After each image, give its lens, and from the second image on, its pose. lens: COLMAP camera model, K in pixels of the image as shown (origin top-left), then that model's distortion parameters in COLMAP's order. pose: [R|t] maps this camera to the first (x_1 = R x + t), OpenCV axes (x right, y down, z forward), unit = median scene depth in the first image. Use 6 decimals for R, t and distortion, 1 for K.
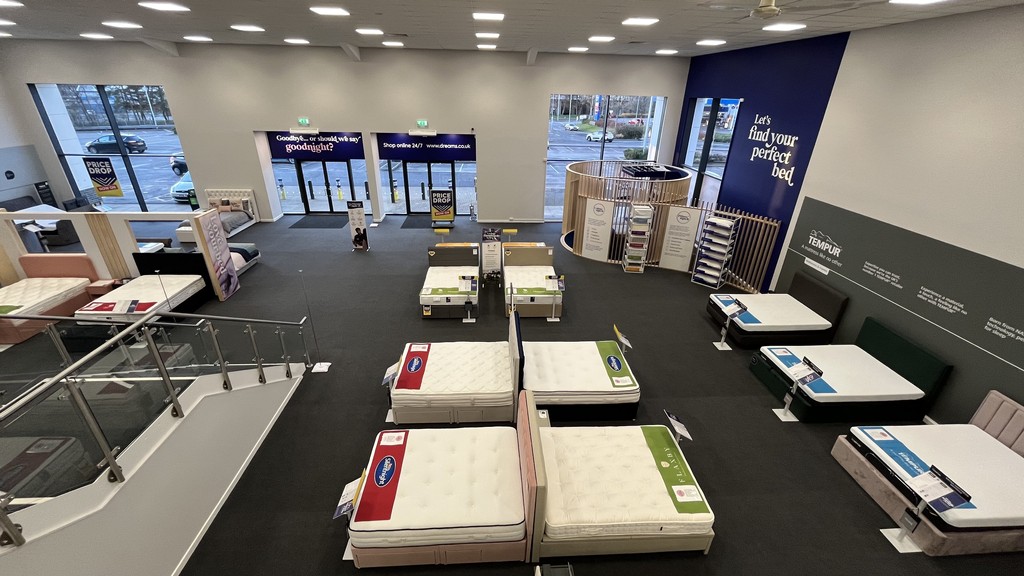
lens RADIAL K [[413.6, 0, 510.6], [0, 413.6, 287.1], [0, 0, 1]] dist [0.001175, -0.000325]
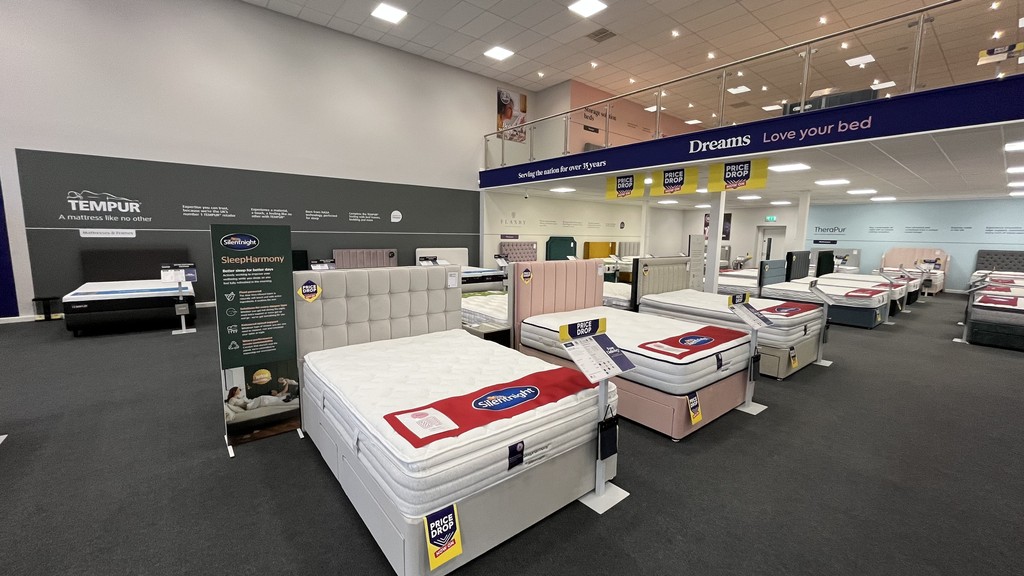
lens RADIAL K [[413.6, 0, 508.0], [0, 413.6, 287.5], [0, 0, 1]] dist [0.001175, -0.000325]
pose [[-0.576885, -0.138482, 0.805001, -0.332226], [0.323734, 0.866054, 0.380981, -0.013412], [-0.749933, 0.480389, -0.454782, 0.746995]]
